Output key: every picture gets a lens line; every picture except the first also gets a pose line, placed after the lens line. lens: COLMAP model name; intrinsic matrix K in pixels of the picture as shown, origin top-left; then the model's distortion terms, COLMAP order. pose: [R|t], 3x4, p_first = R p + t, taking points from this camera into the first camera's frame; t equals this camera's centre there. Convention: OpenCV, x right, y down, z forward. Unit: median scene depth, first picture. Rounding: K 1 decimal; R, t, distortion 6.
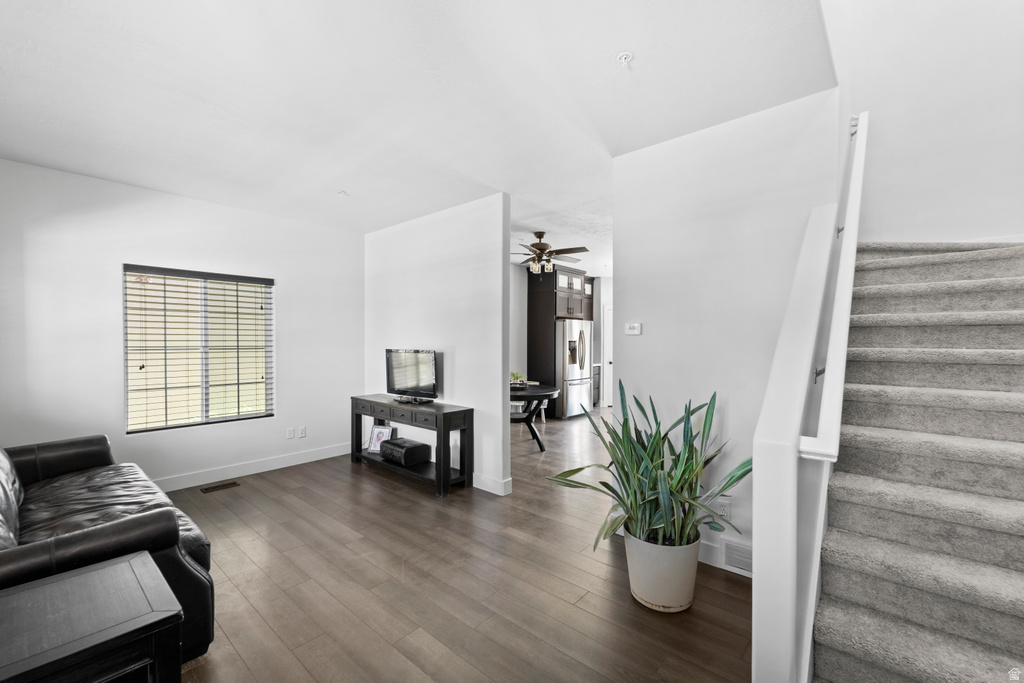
lens RADIAL K [[422.3, 0, 515.6], [0, 422.3, 345.2], [0, 0, 1]] dist [0.002661, -0.000572]
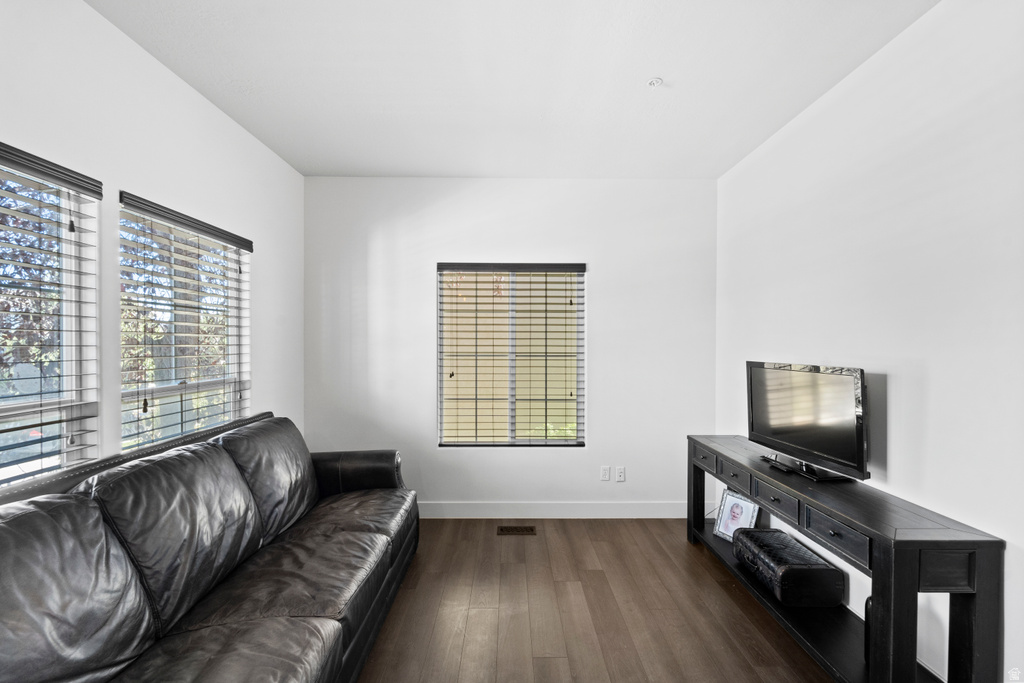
lens RADIAL K [[422.3, 0, 514.6], [0, 422.3, 349.6], [0, 0, 1]] dist [0.002661, -0.000572]
pose [[0.662763, 0.008587, -0.748780, -0.101220], [-0.010144, 0.999945, 0.002489, -0.005193], [0.748760, 0.005946, 0.662814, 0.431092]]
